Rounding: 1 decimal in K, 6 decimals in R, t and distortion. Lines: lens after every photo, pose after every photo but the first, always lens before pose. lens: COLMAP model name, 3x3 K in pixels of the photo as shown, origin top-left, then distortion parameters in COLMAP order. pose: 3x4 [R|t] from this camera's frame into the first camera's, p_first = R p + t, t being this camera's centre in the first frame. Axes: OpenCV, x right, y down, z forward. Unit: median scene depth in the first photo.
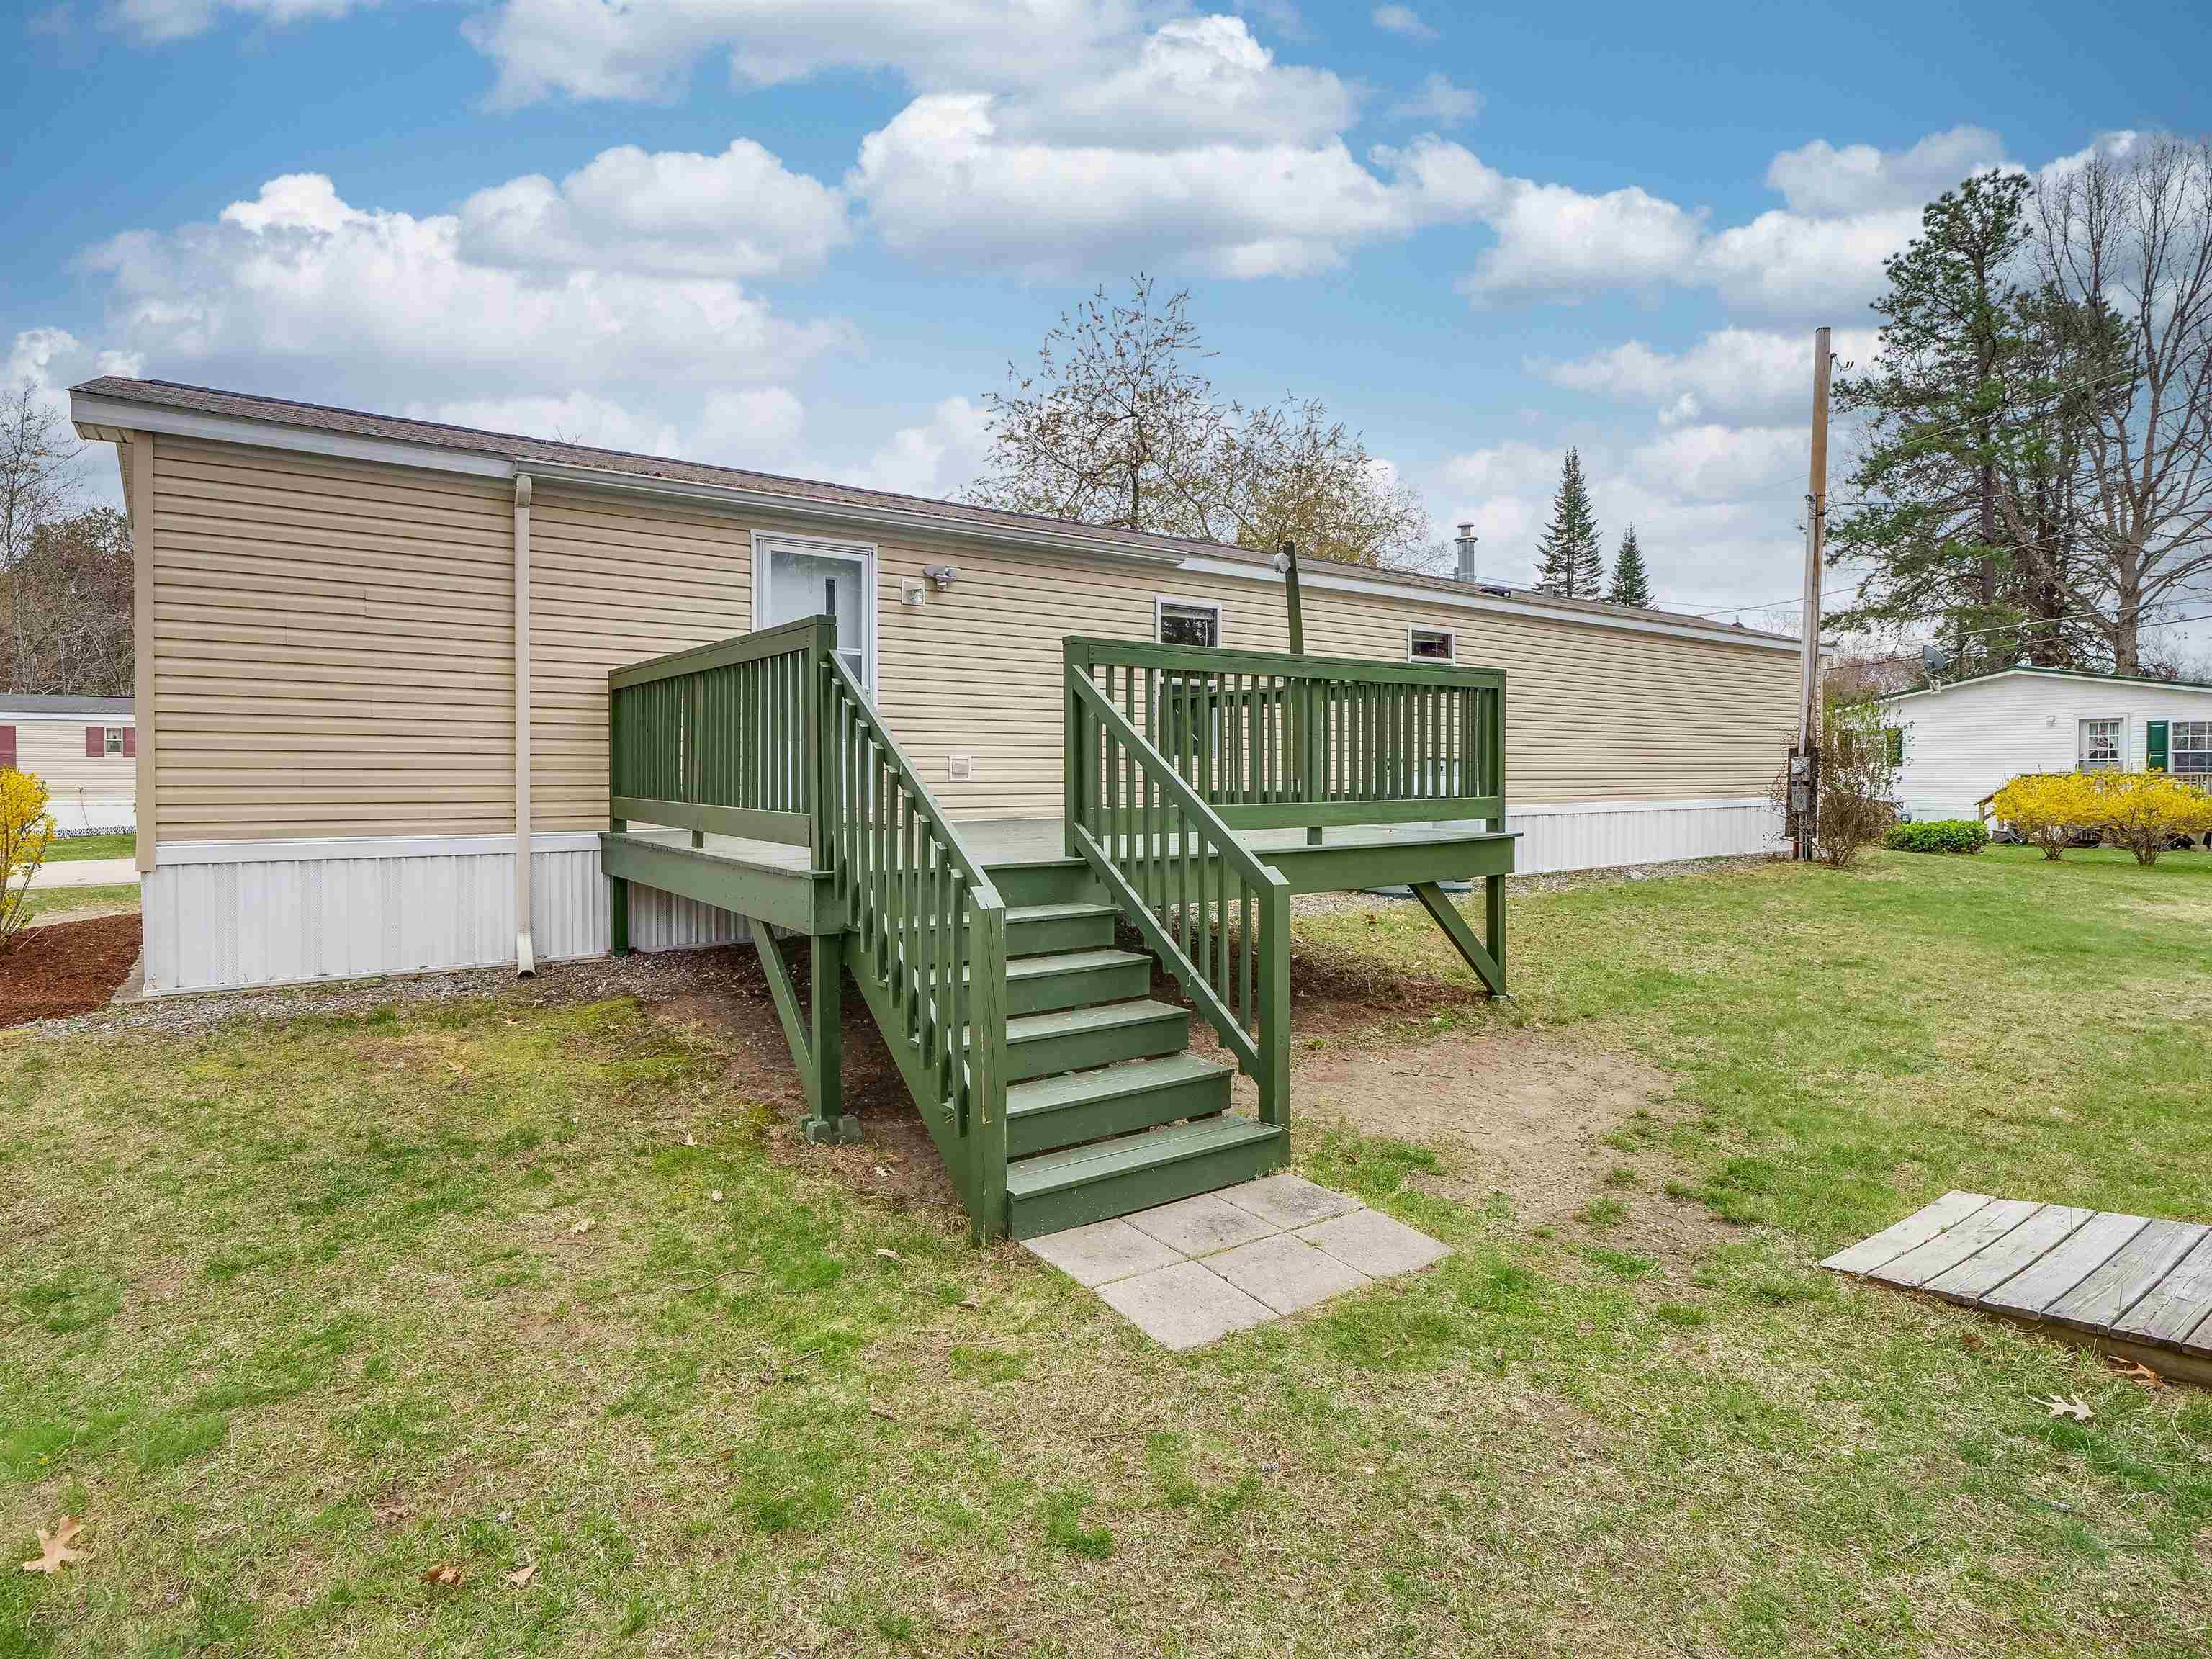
lens RADIAL K [[1157.8, 0, 1078.6], [0, 1157.8, 787.6], [0, 0, 1]] dist [-0.002505, -0.000285]
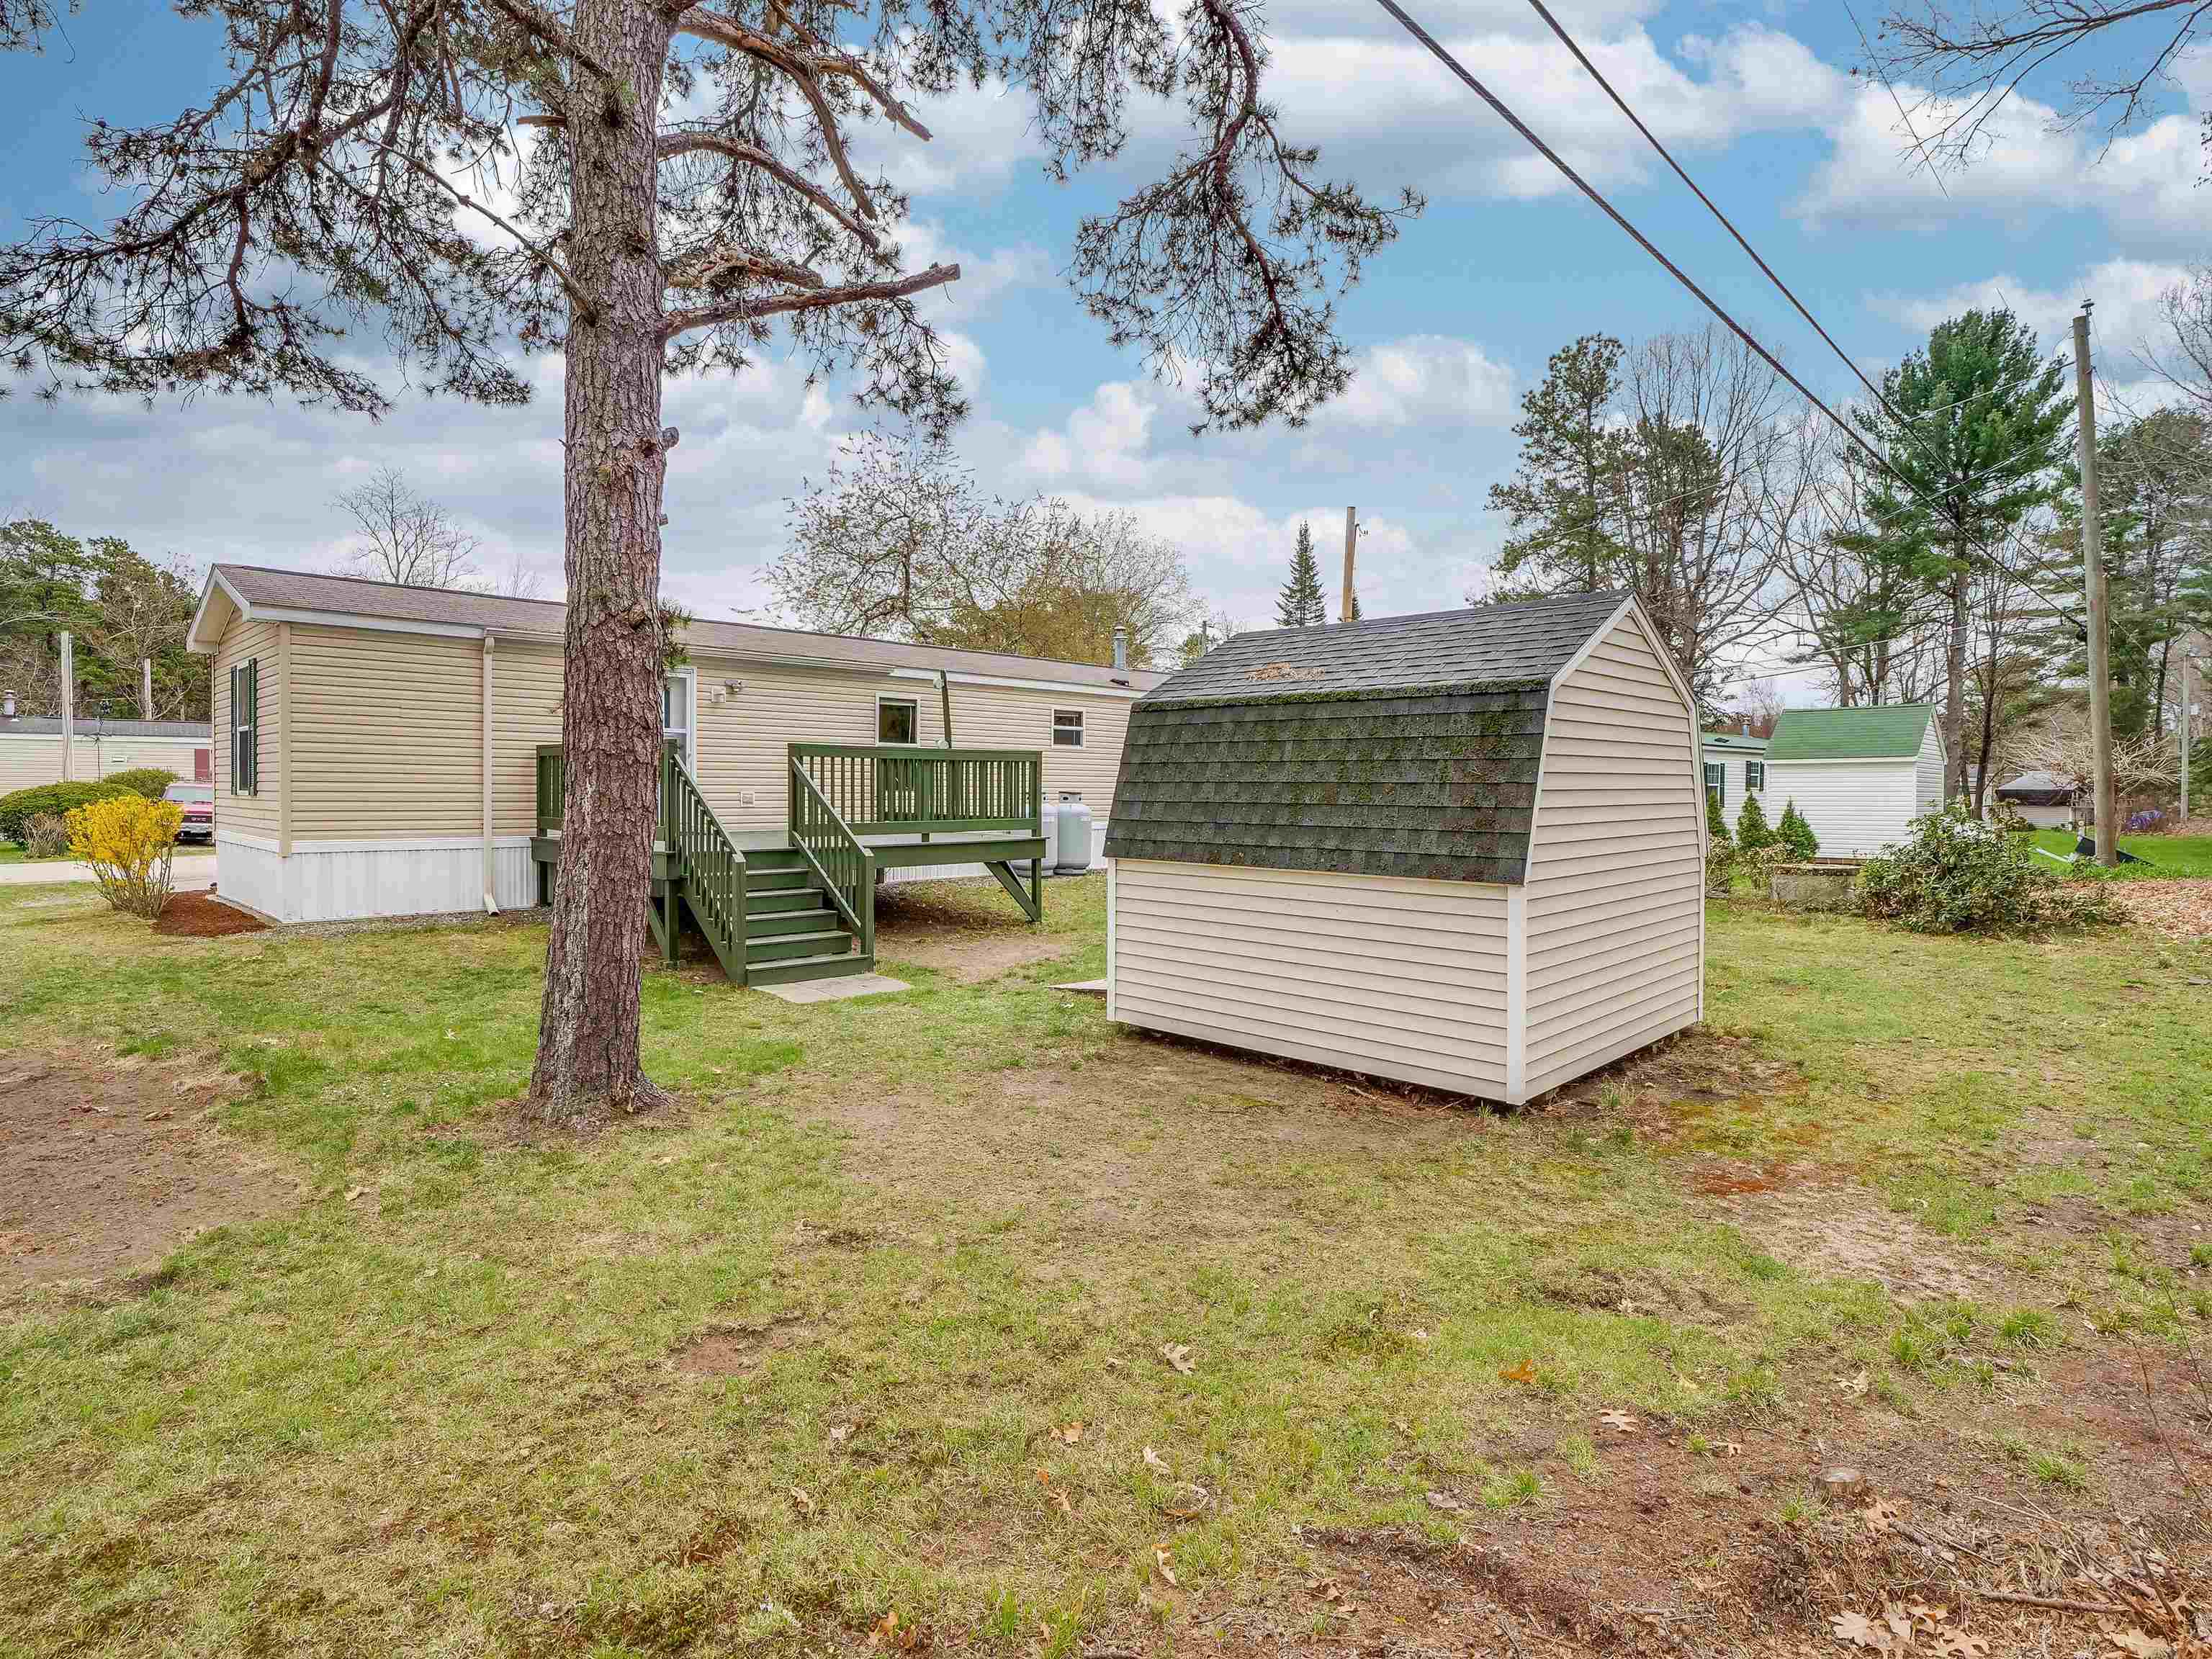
lens RADIAL K [[1134.3, 0, 1106.2], [0, 1134.3, 810.1], [0, 0, 1]] dist [-0.006001, -0.000682]
pose [[0.984747, 0.004568, 0.173932, 0.154229], [-0.006059, 0.999949, 0.008042, -0.021484], [-0.173887, -0.008974, 0.984725, -0.882296]]
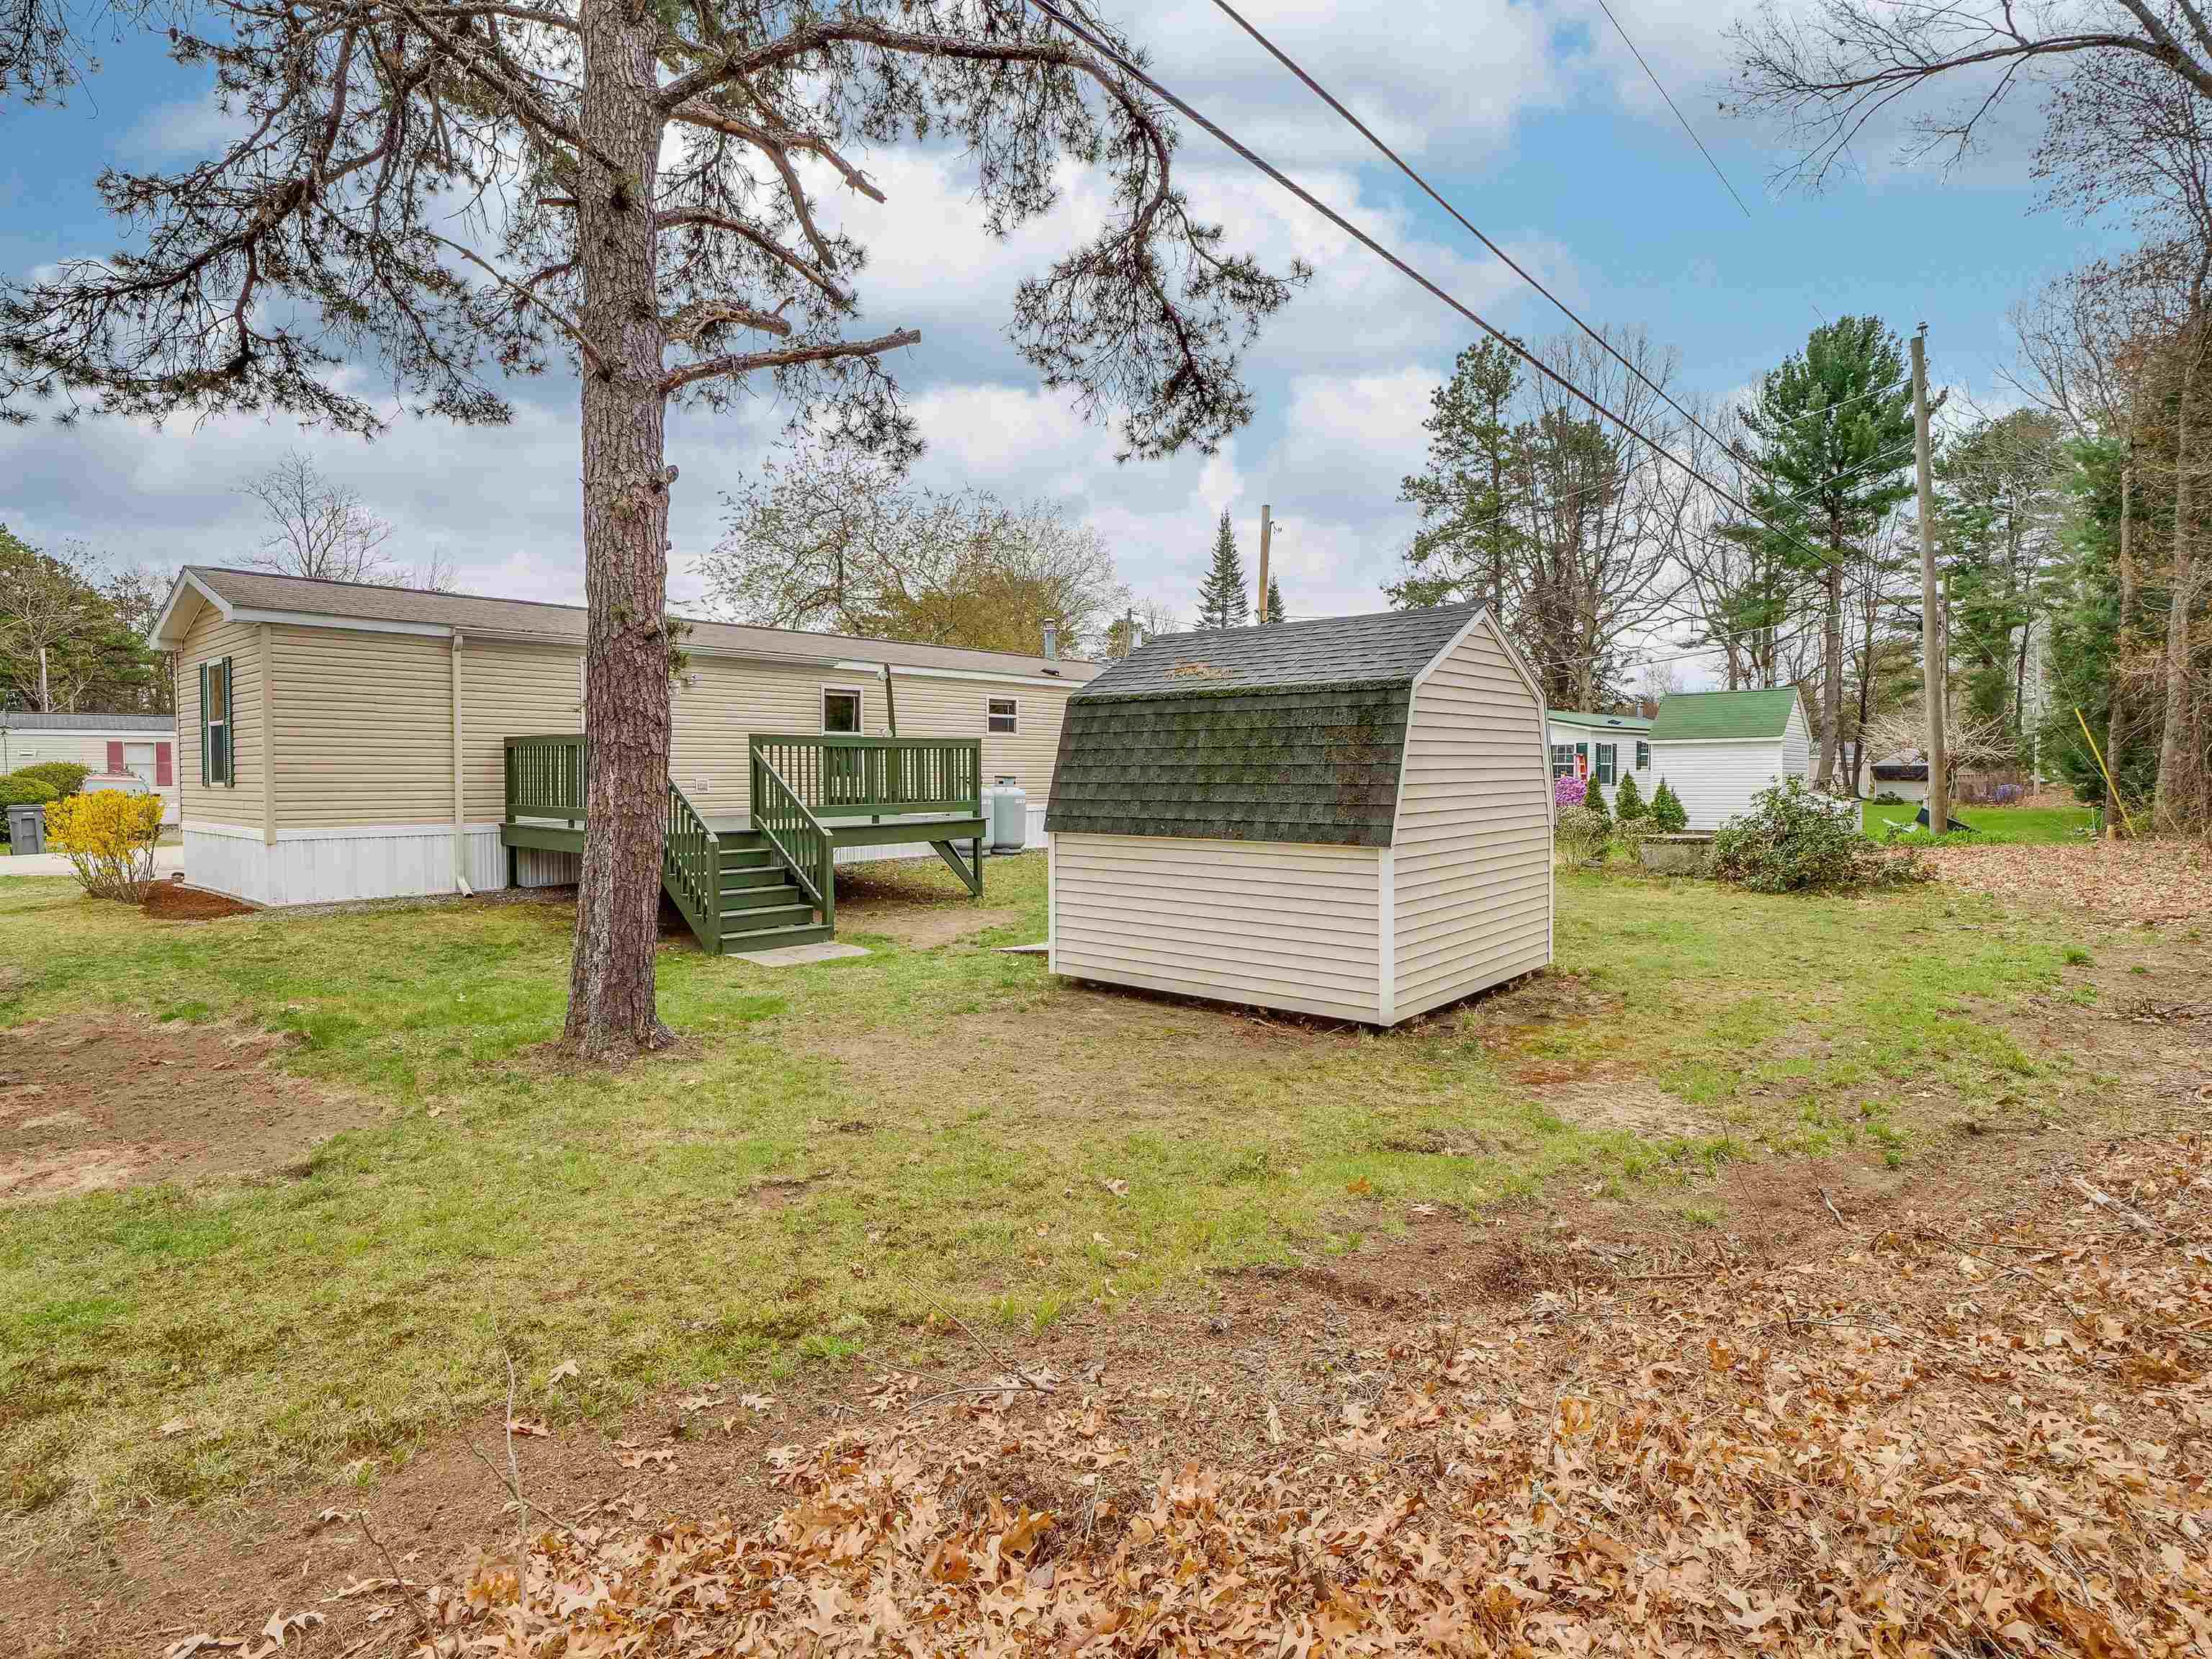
lens RADIAL K [[1134.3, 0, 1106.2], [0, 1134.3, 810.1], [0, 0, 1]] dist [-0.006001, -0.000682]
pose [[0.971552, -0.009258, 0.236646, 0.109482], [0.004222, 0.999754, 0.021781, -0.018402], [-0.236789, -0.020163, 0.971352, -1.050026]]
